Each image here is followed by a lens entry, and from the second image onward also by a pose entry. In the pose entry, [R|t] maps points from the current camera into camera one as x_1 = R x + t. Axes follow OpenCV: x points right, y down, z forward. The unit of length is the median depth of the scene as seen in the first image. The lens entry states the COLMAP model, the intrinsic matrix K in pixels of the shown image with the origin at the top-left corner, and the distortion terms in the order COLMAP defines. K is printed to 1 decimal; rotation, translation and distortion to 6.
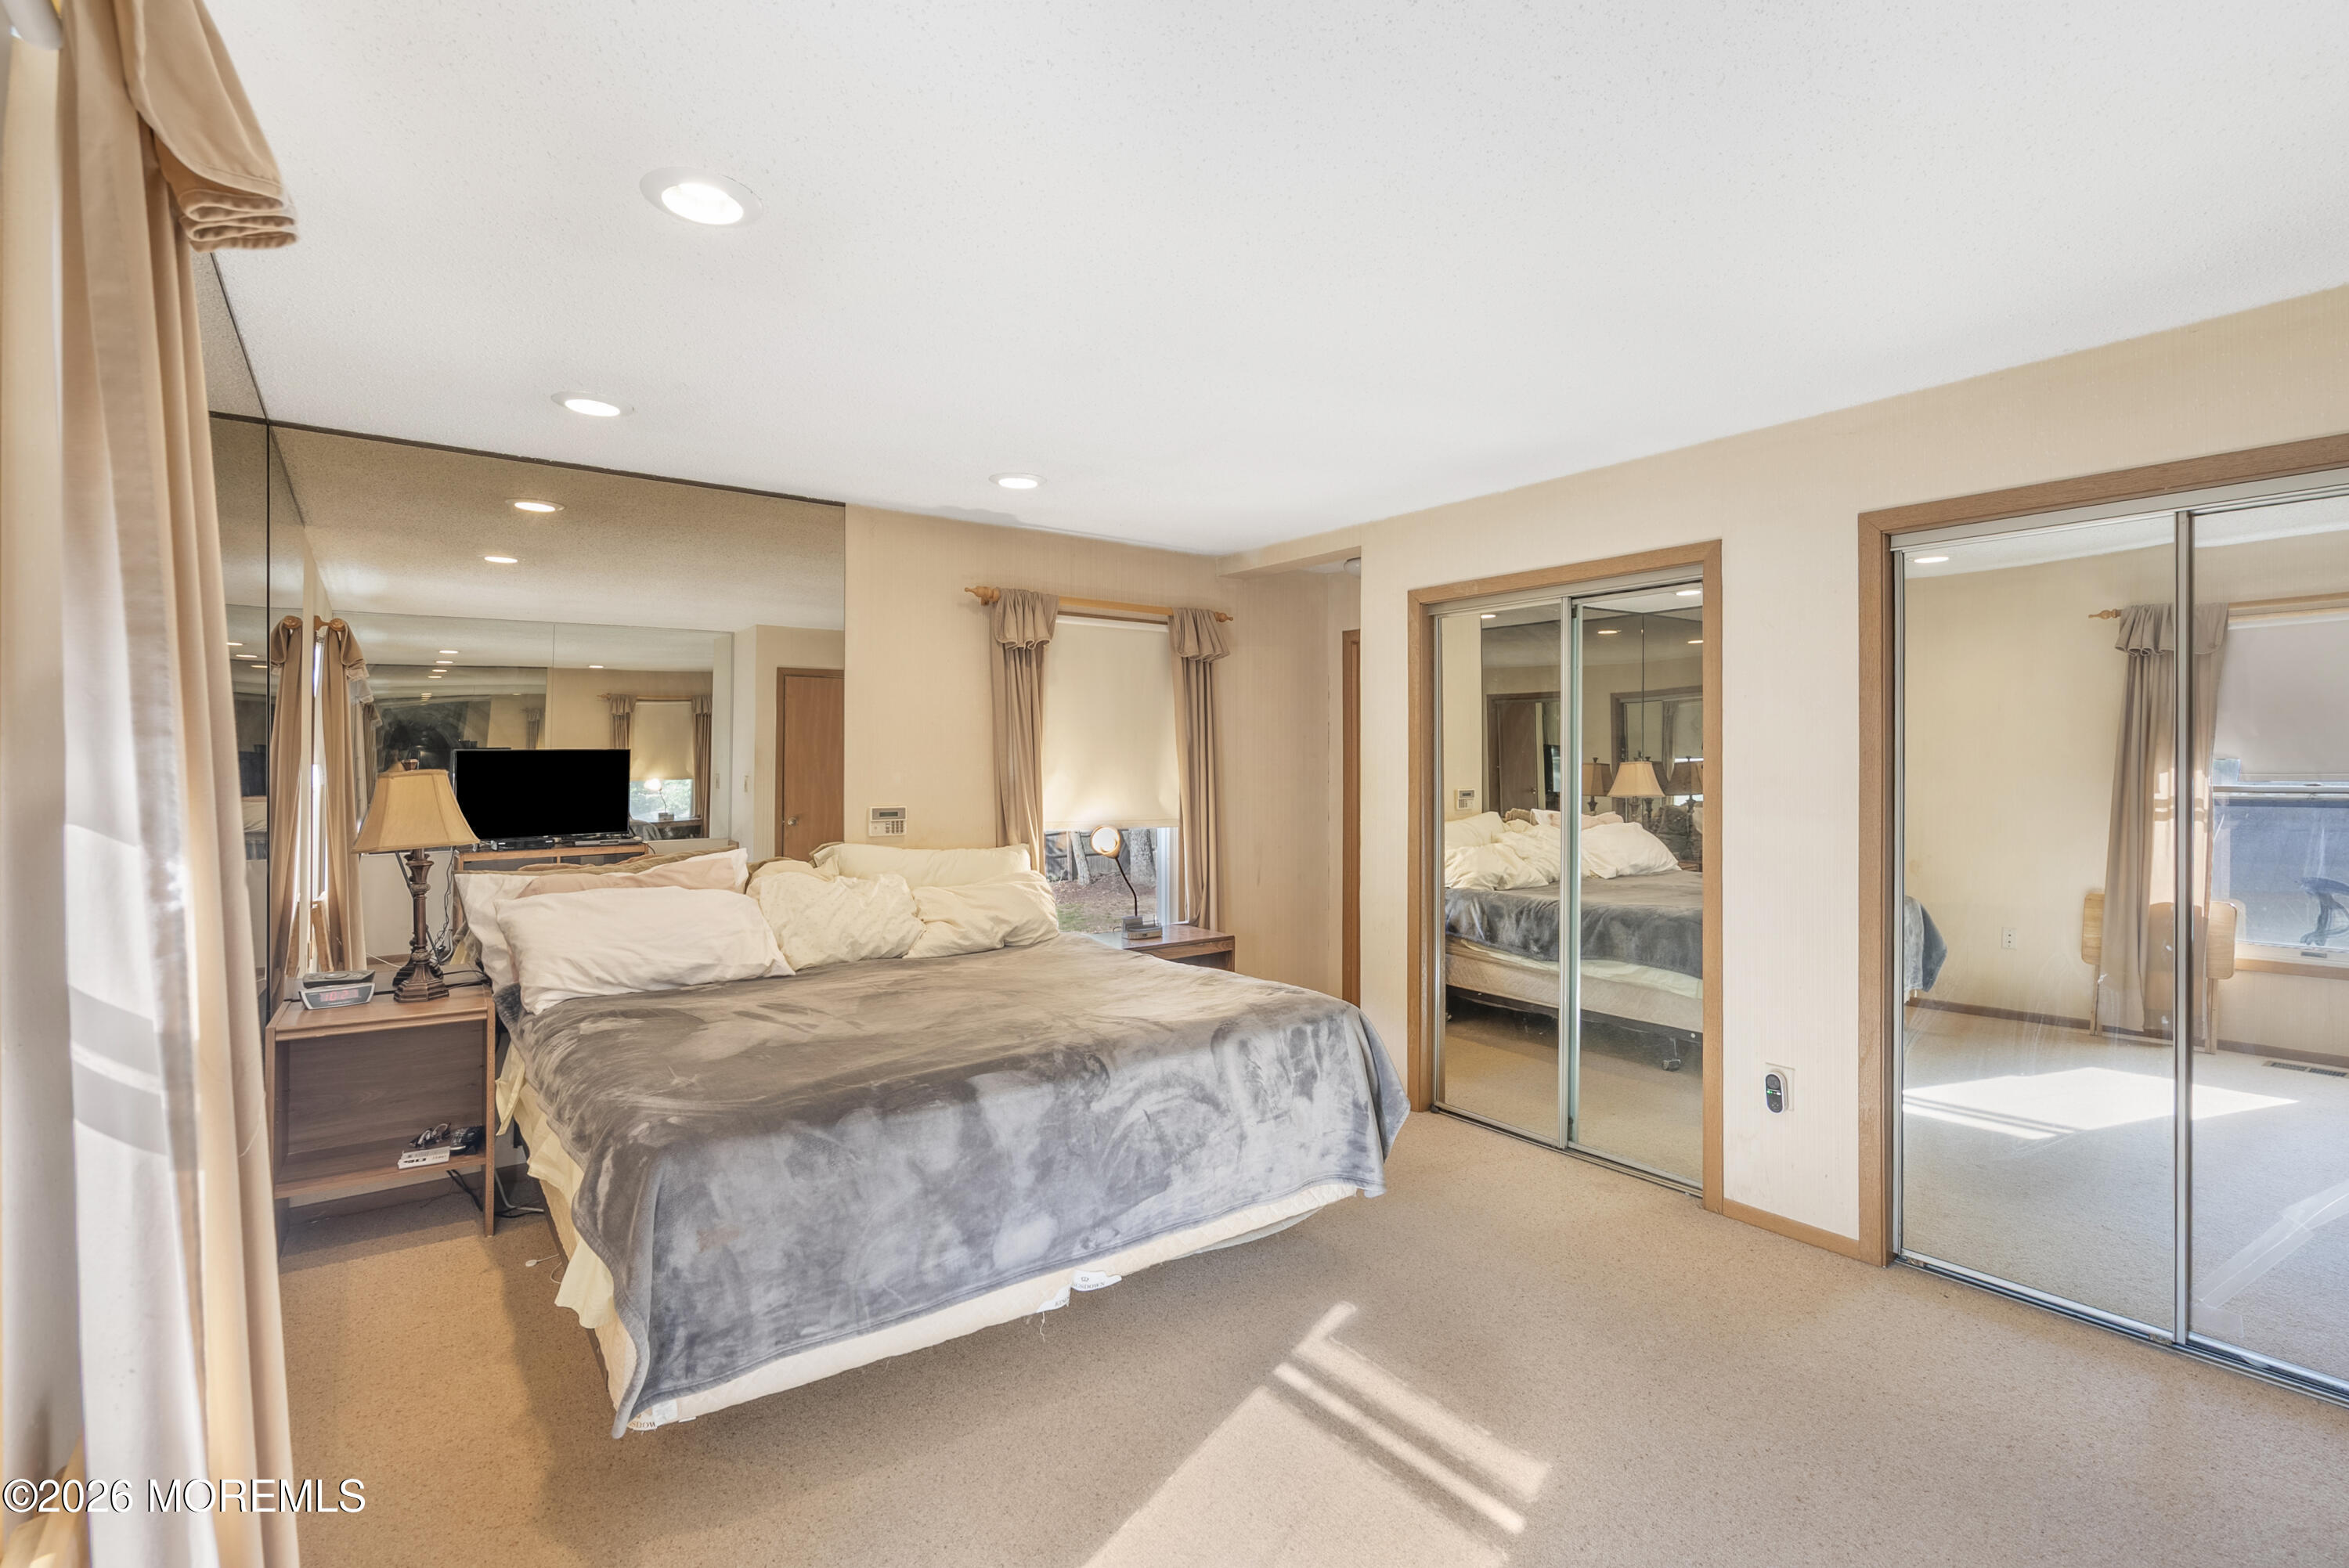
lens RADIAL K [[1085.5, 0, 1170.1], [0, 1085.5, 750.5], [0, 0, 1]] dist [-0.002587, 0.000349]
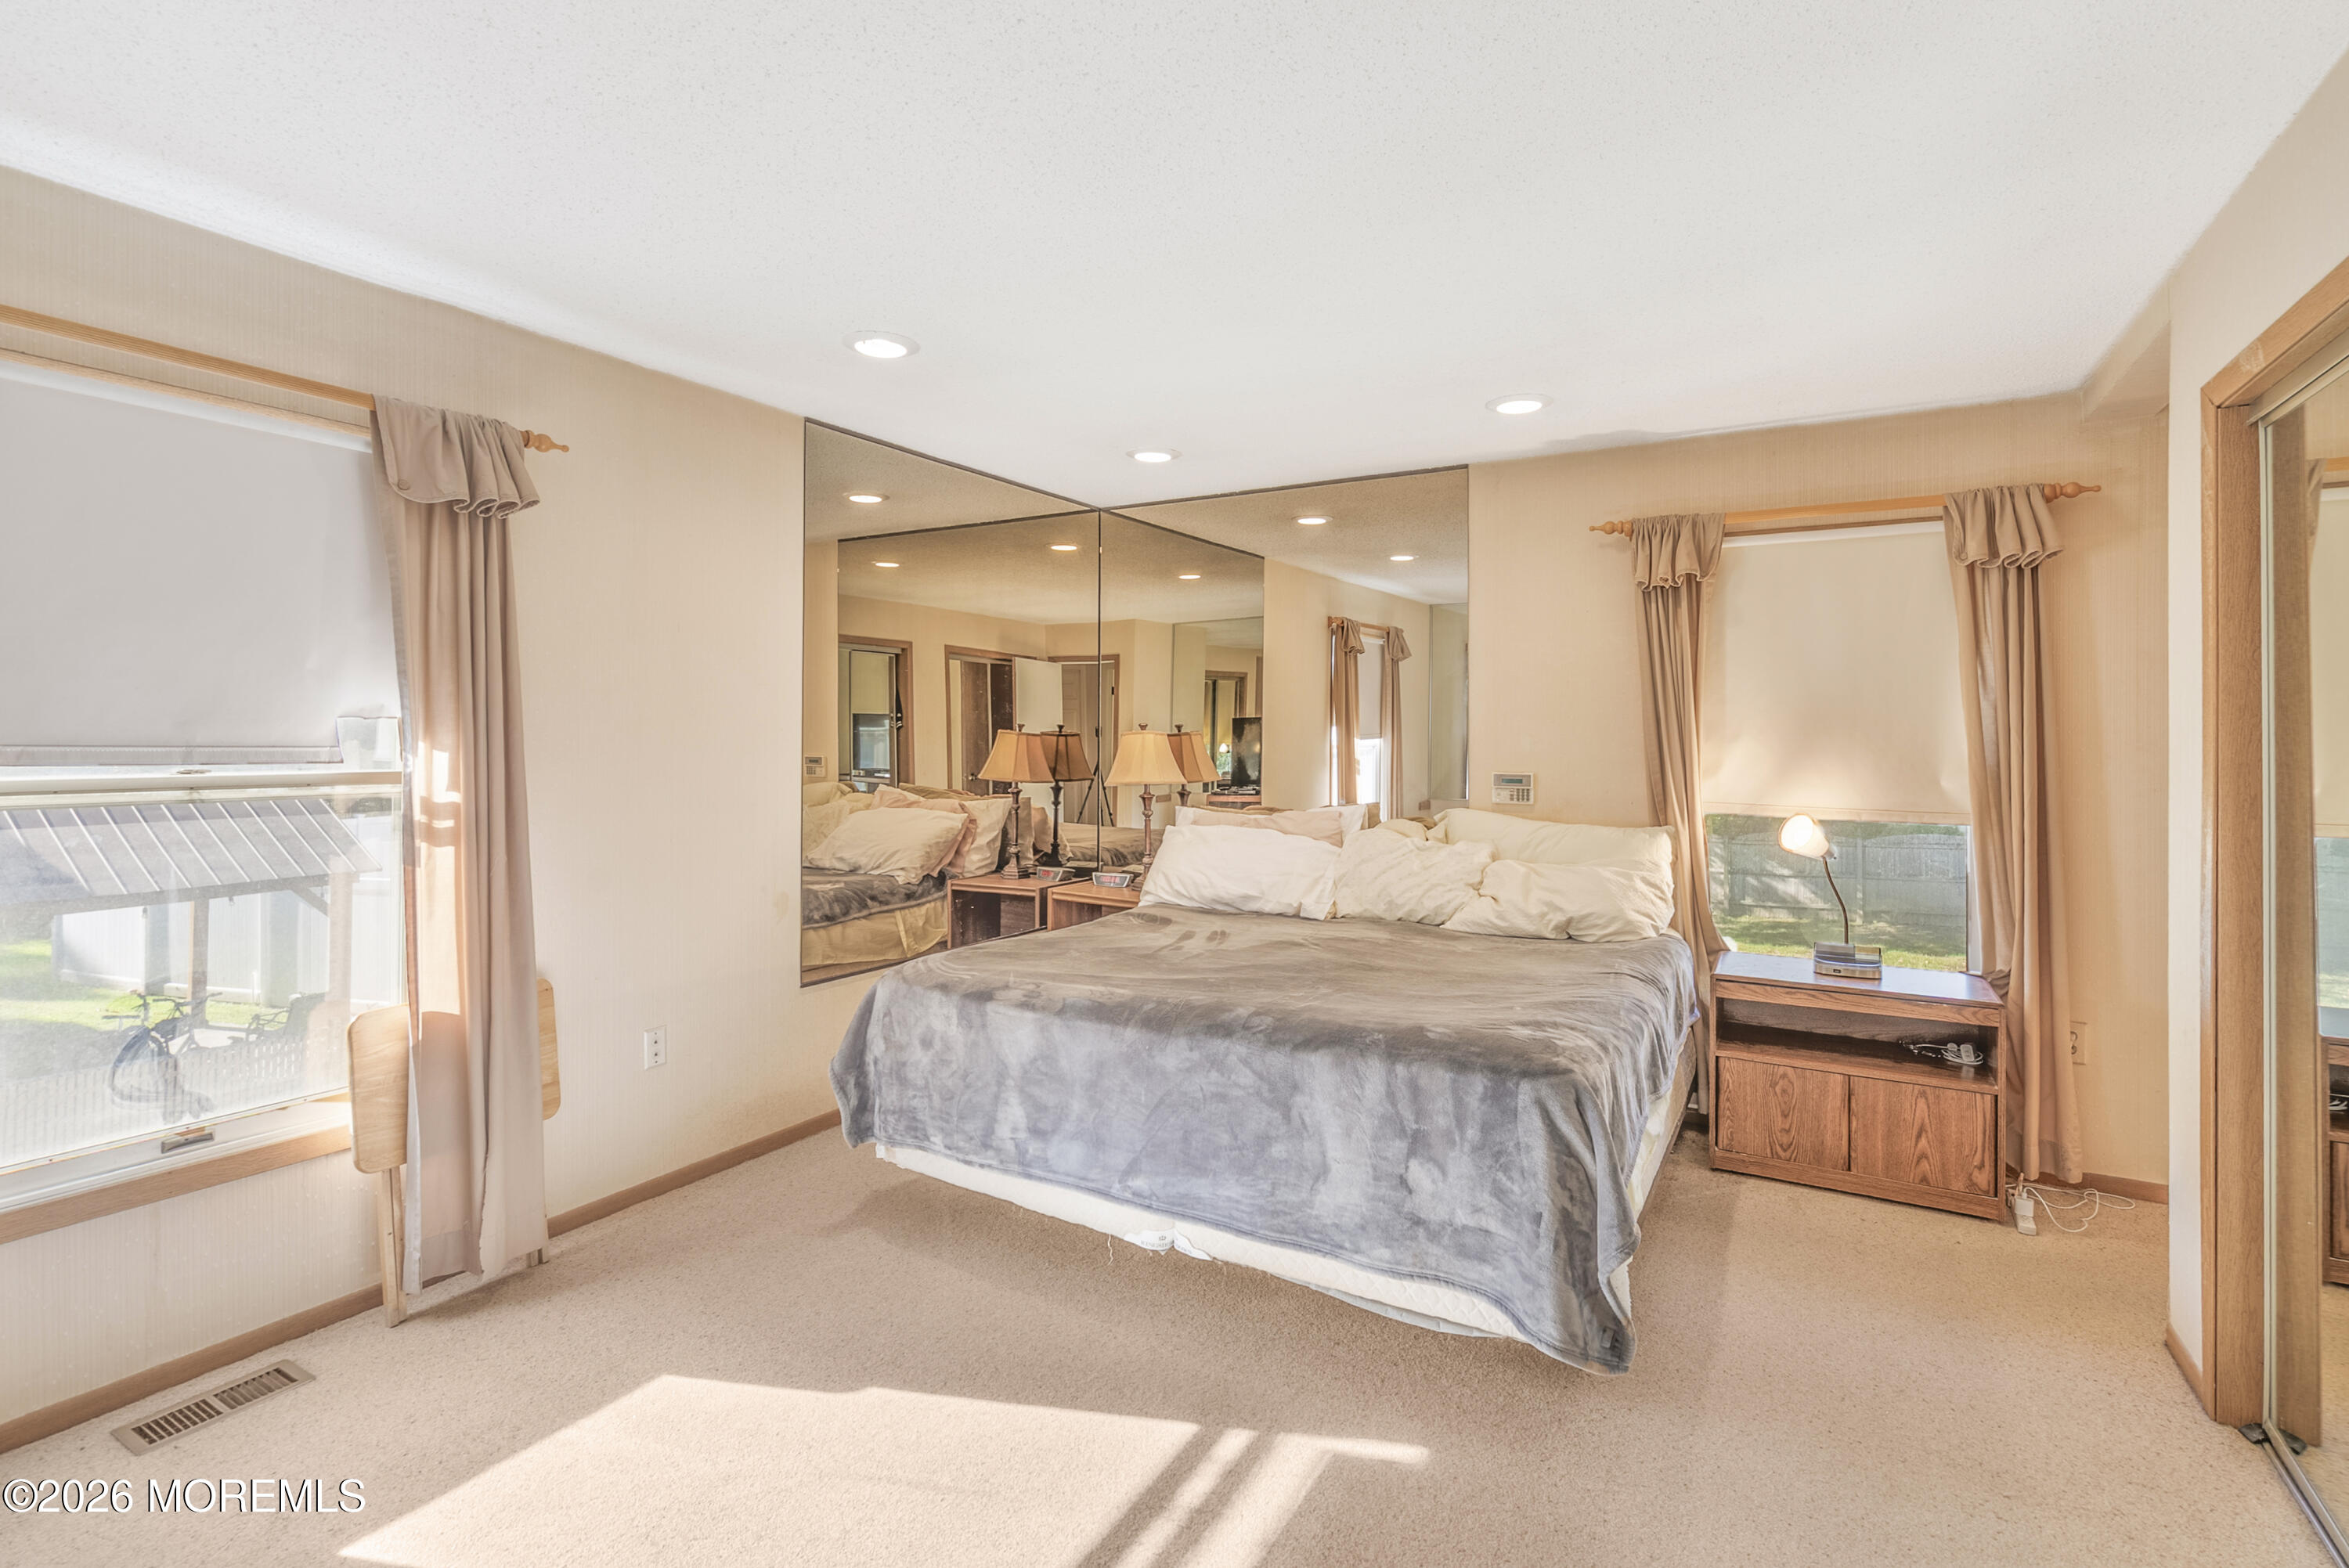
lens RADIAL K [[1086.3, 0, 1182.5], [0, 1086.3, 734.1], [0, 0, 1]] dist [-0.003089, 0.000211]
pose [[0.395152, 0.007613, -0.918584, 0.510771], [0.009930, 0.999872, 0.012558, 0.002743], [0.918562, -0.014083, 0.395026, 0.367391]]
